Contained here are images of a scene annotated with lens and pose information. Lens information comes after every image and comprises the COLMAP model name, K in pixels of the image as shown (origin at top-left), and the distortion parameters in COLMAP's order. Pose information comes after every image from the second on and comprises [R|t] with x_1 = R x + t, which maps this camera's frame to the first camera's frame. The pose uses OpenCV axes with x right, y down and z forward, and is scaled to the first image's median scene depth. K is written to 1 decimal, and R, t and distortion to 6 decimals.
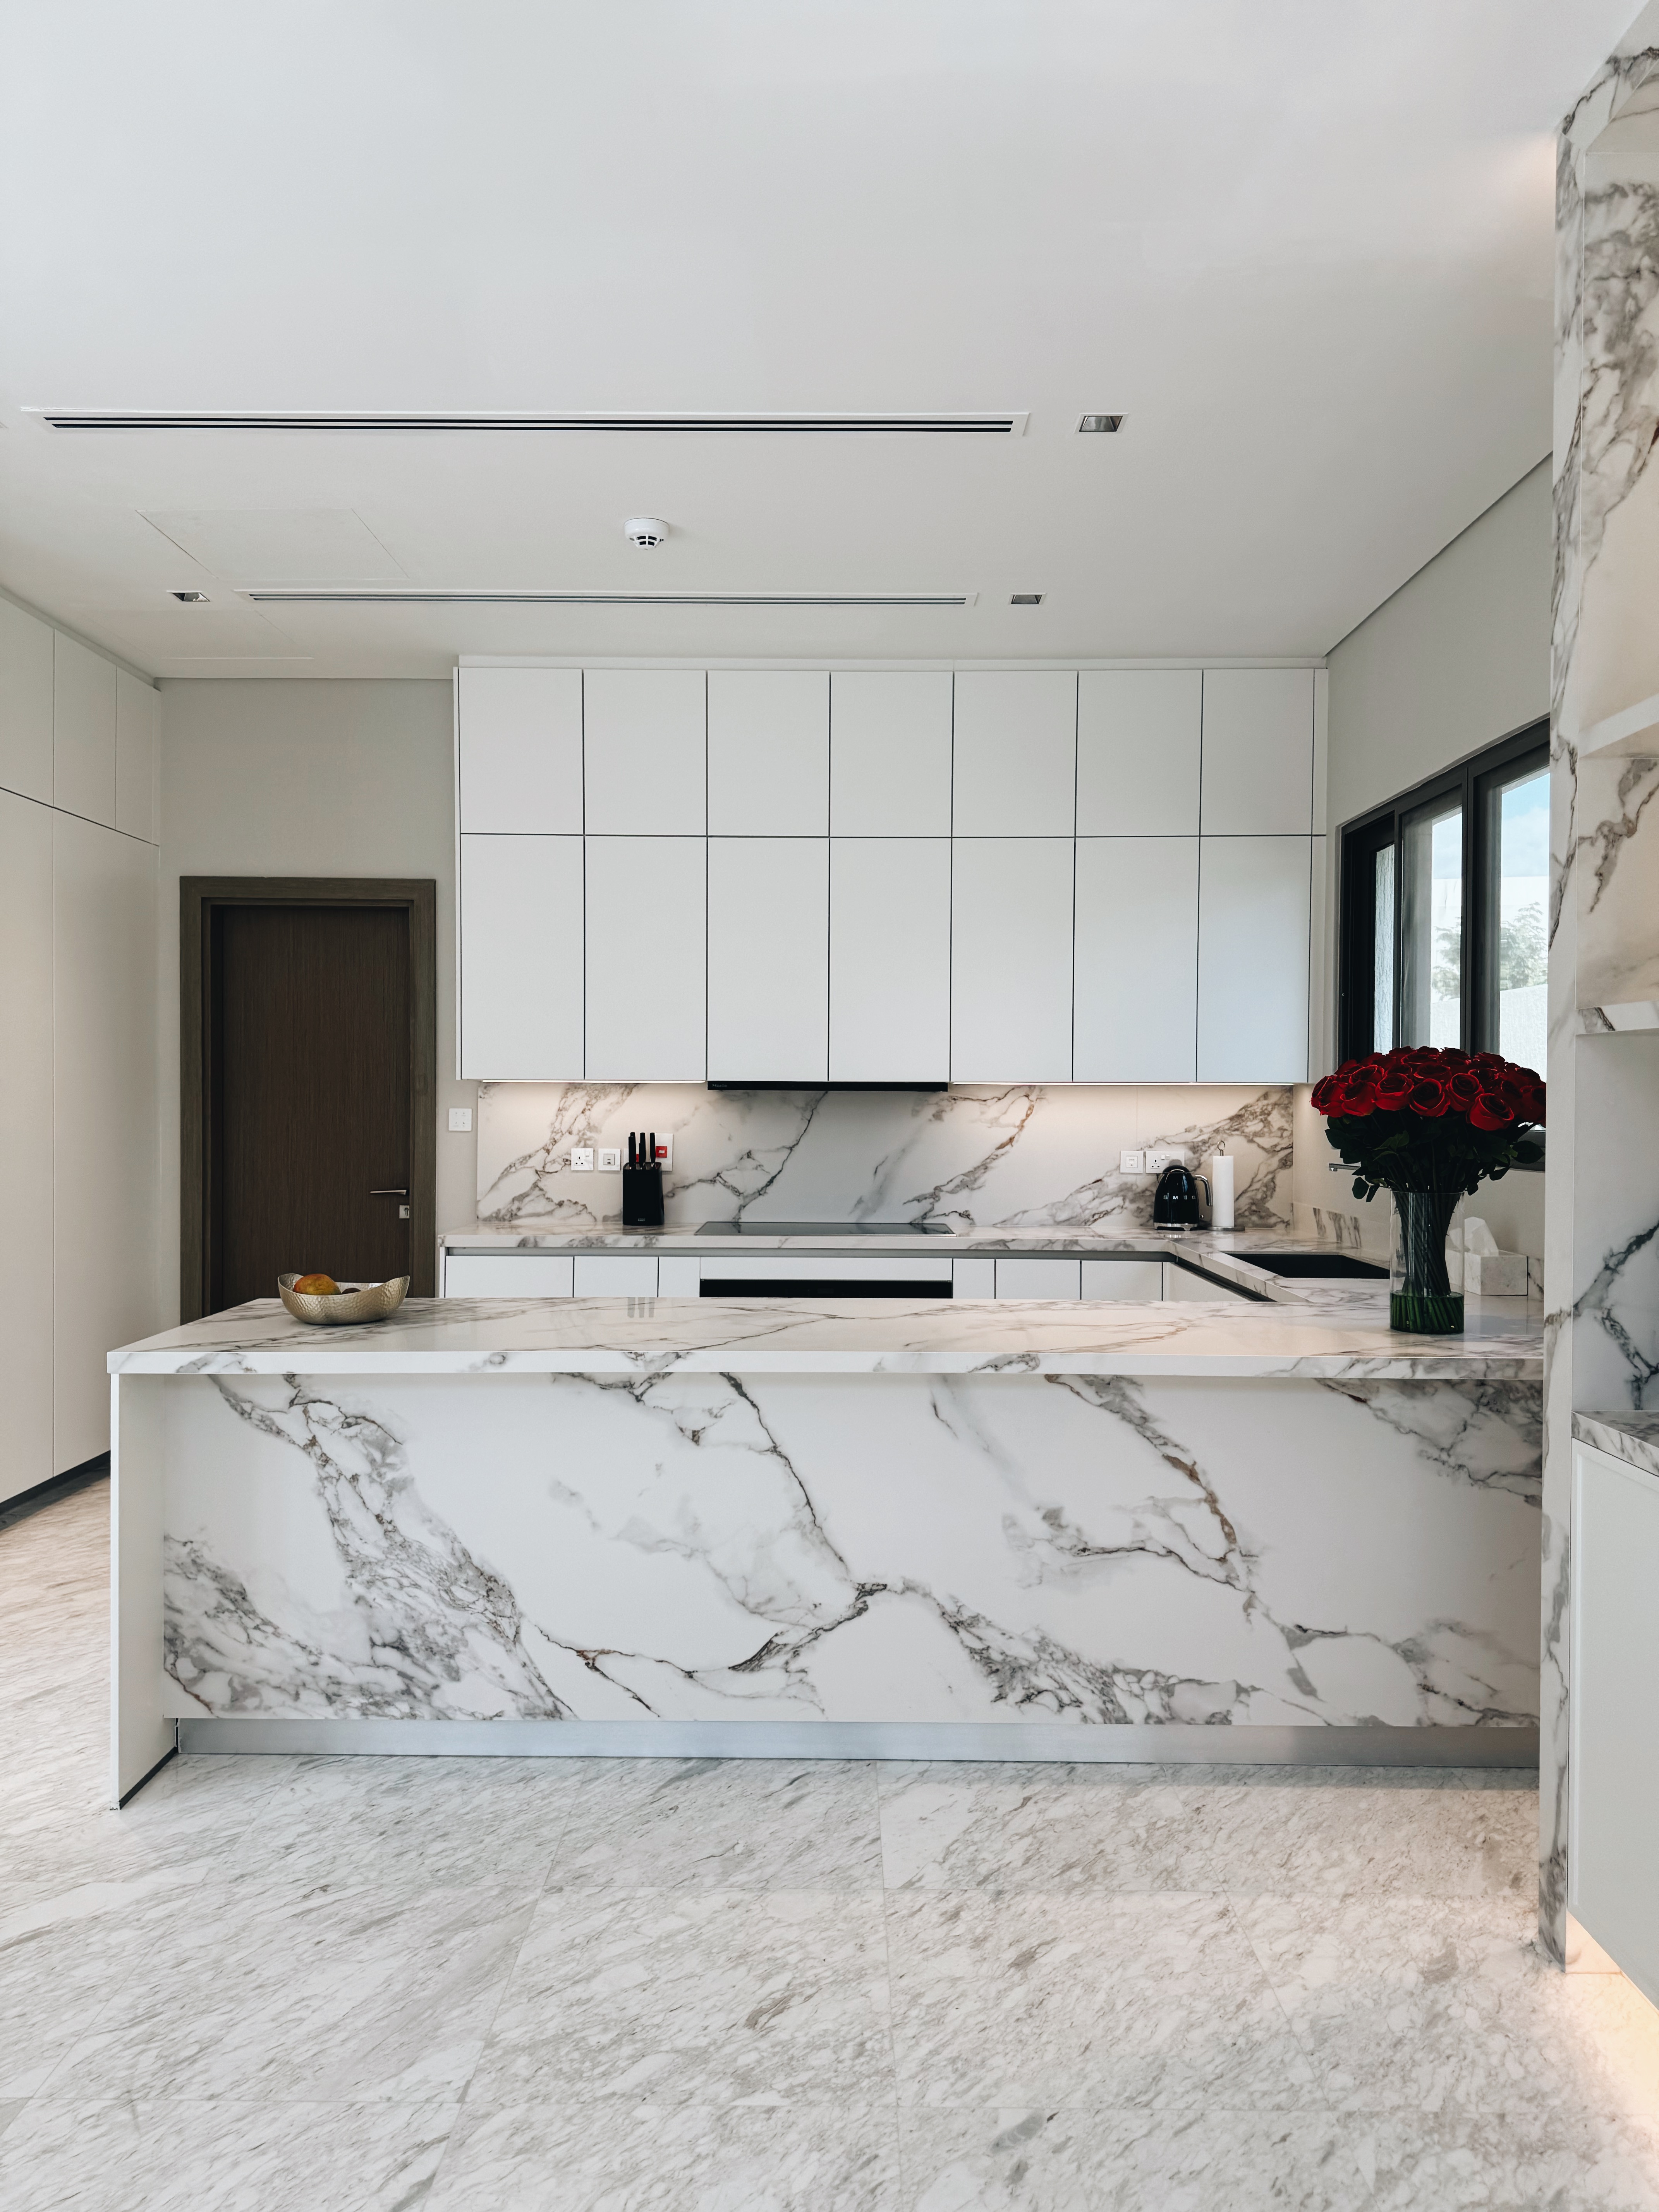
lens RADIAL K [[1560.3, 0, 829.5], [0, 1560.3, 1106.0], [0, 0, 1]] dist [0.022577, -0.020565]
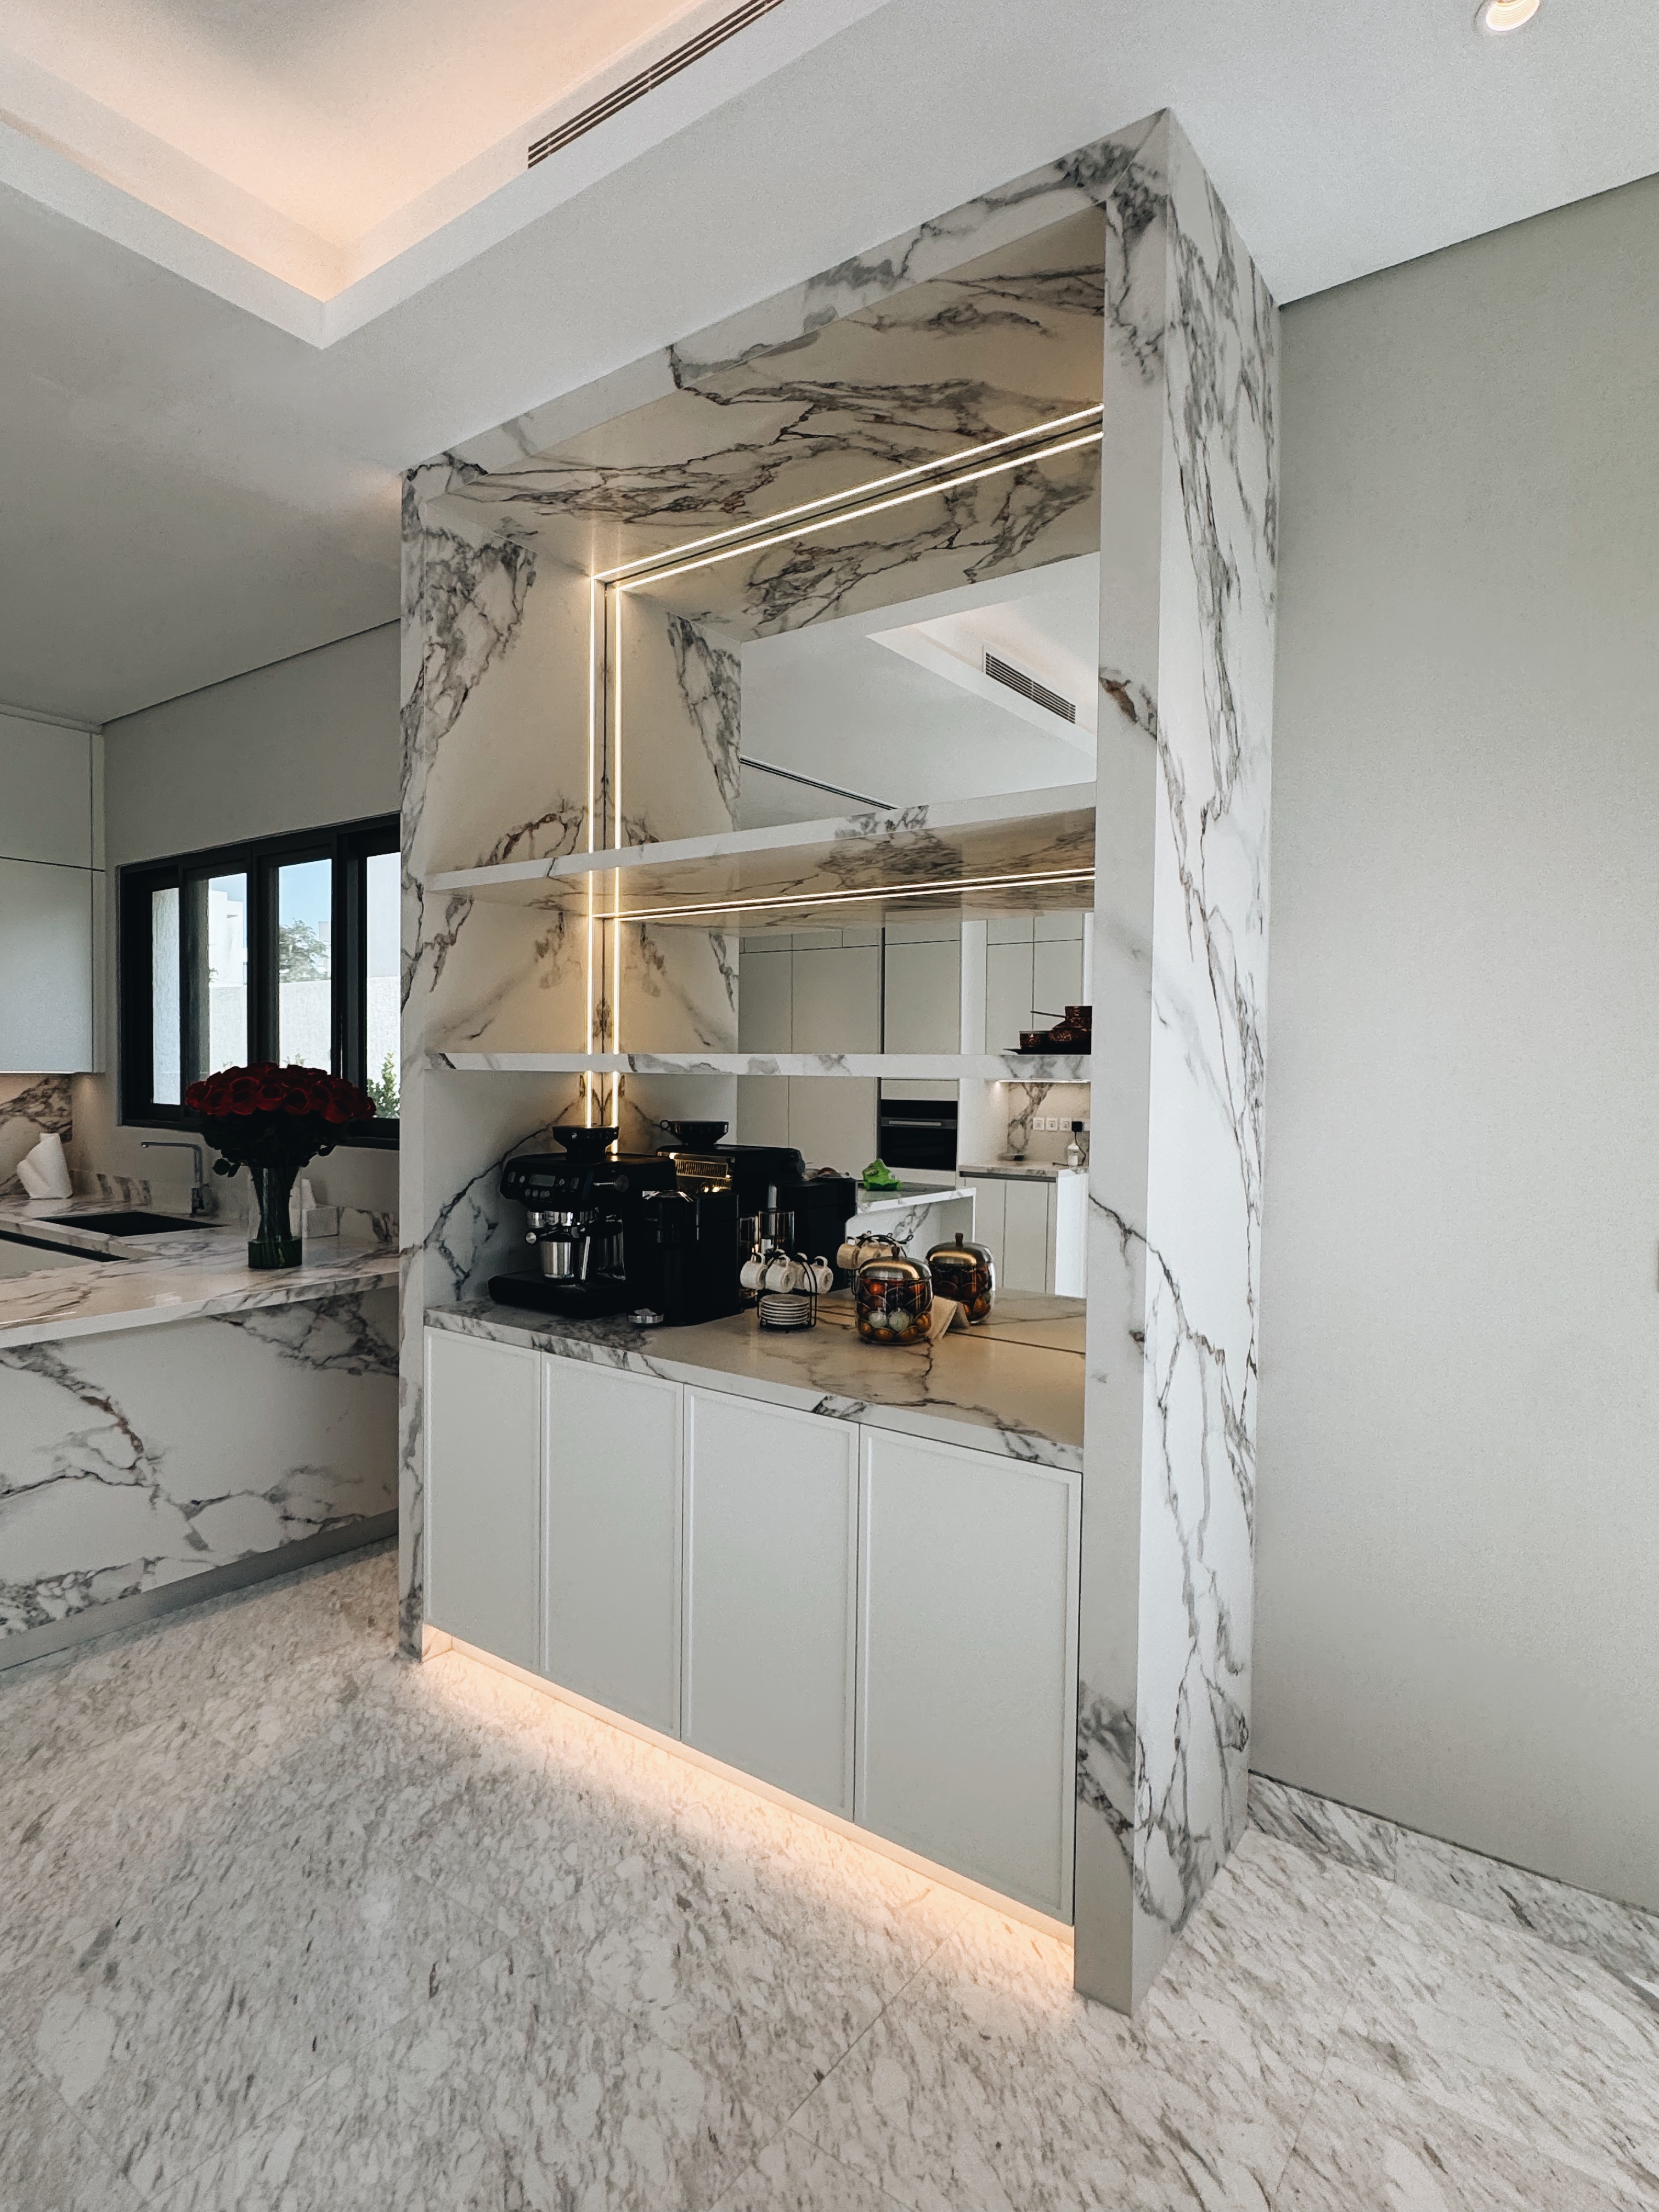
lens RADIAL K [[1156.1, 0, 829.5], [0, 1156.1, 1106.0], [0, 0, 1]] dist [-0.001142, -0.000184]
pose [[0.599400, -0.022146, 0.800143, -0.173921], [-0.001101, 0.999593, 0.028491, -0.035428], [-0.800449, -0.017959, 0.599132, -0.013839]]
